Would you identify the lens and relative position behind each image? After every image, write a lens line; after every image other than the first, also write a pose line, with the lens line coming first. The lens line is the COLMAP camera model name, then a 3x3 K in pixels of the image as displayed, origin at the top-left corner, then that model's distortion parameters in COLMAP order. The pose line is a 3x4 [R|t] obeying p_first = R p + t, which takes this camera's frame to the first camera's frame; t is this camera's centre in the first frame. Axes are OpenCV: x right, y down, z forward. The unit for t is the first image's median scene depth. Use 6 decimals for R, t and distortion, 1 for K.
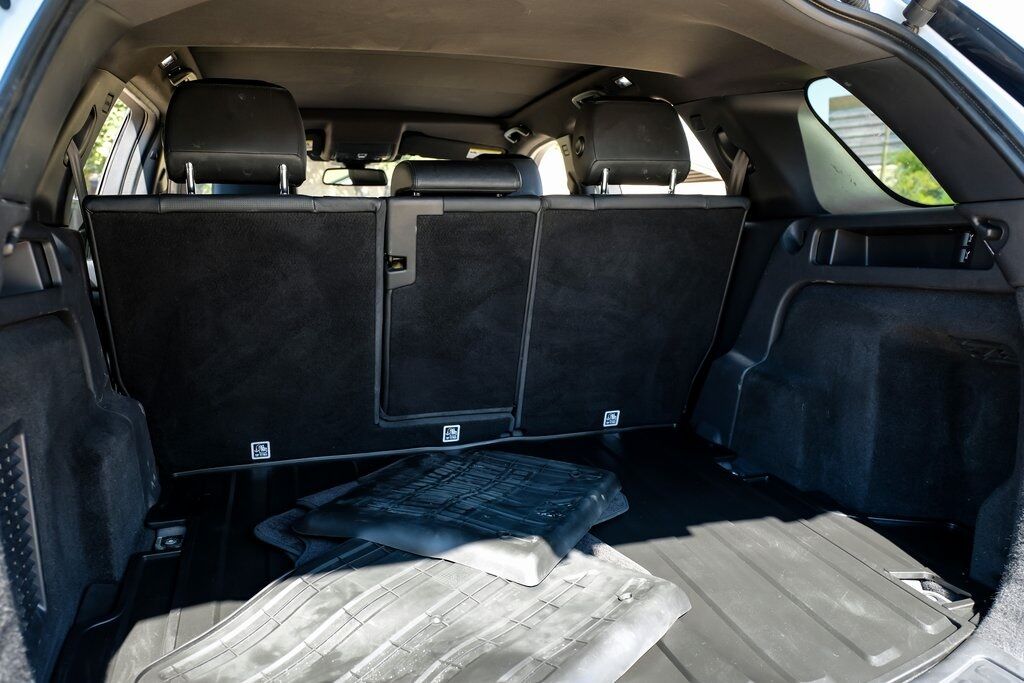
lens RADIAL K [[683.7, 0, 511.3], [0, 683.7, 341.2], [0, 0, 1]] dist [-0.019768, 0.002532]
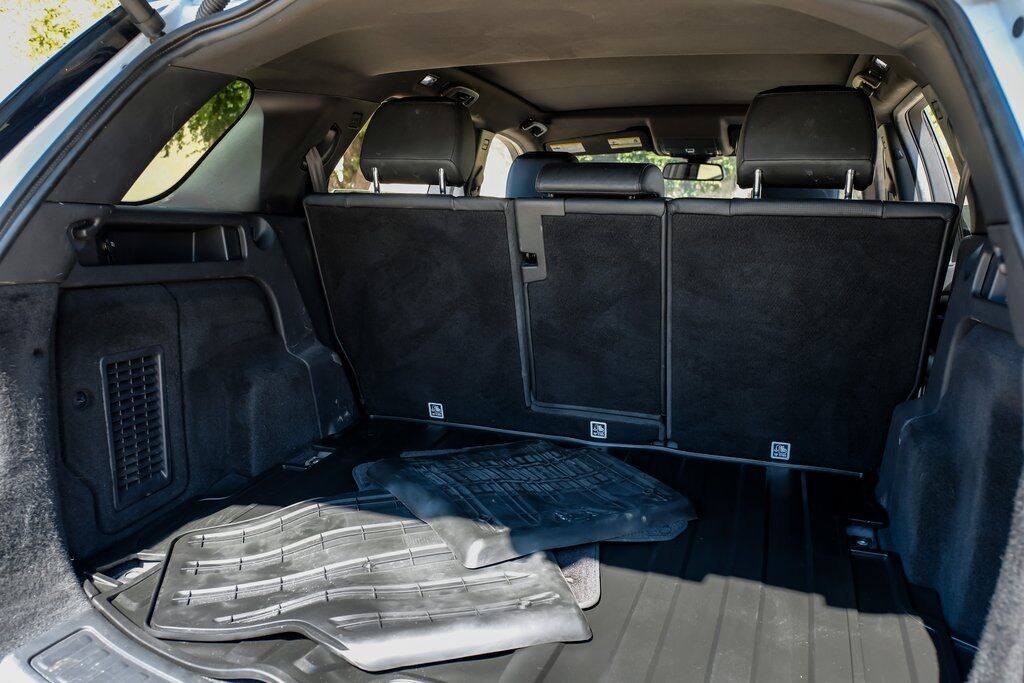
lens RADIAL K [[683.7, 0, 511.1], [0, 683.7, 341.9], [0, 0, 1]] dist [-0.019768, 0.002532]
pose [[0.833977, 0.130033, -0.536260, 0.400168], [-0.123545, 0.991167, 0.048205, -0.033603], [0.537791, 0.026051, 0.842676, 0.082379]]
